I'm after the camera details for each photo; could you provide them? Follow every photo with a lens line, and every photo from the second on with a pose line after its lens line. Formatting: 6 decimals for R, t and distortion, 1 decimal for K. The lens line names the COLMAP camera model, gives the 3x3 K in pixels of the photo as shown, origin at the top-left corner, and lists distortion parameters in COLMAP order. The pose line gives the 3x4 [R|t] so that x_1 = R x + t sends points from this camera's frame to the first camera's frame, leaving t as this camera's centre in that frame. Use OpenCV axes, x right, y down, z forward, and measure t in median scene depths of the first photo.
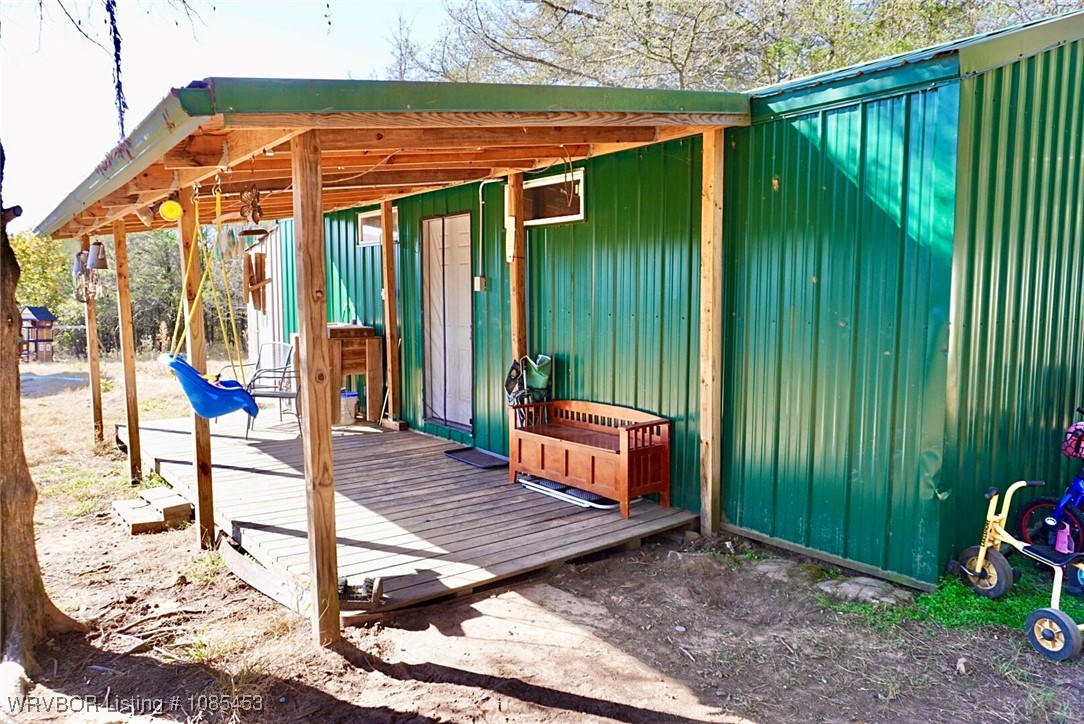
lens RADIAL K [[722.8, 0, 539.5], [0, 722.8, 362.0], [0, 0, 1]] dist [-0.049556, 0.036211]
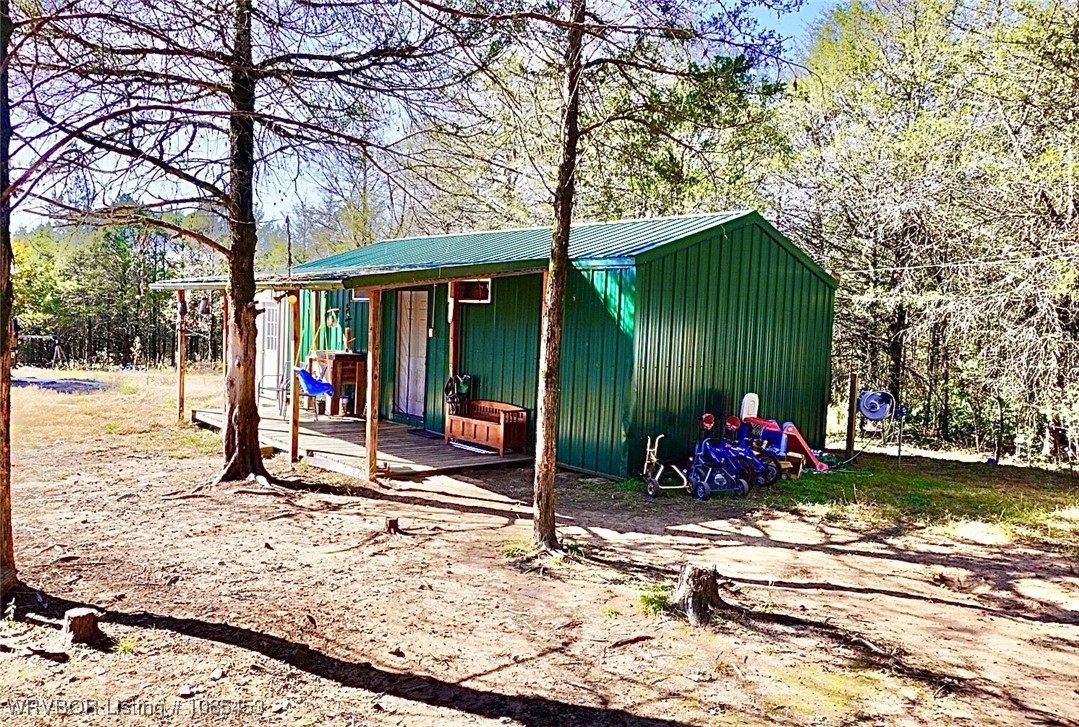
lens RADIAL K [[717.1, 0, 539.5], [0, 717.1, 363.5], [0, 0, 1]] dist [-0.000031, -0.000074]
pose [[0.996285, 0.036622, 0.077942, 0.048023], [-0.033910, 0.998782, -0.035835, 0.019905], [-0.079159, 0.033059, 0.996314, -0.829066]]
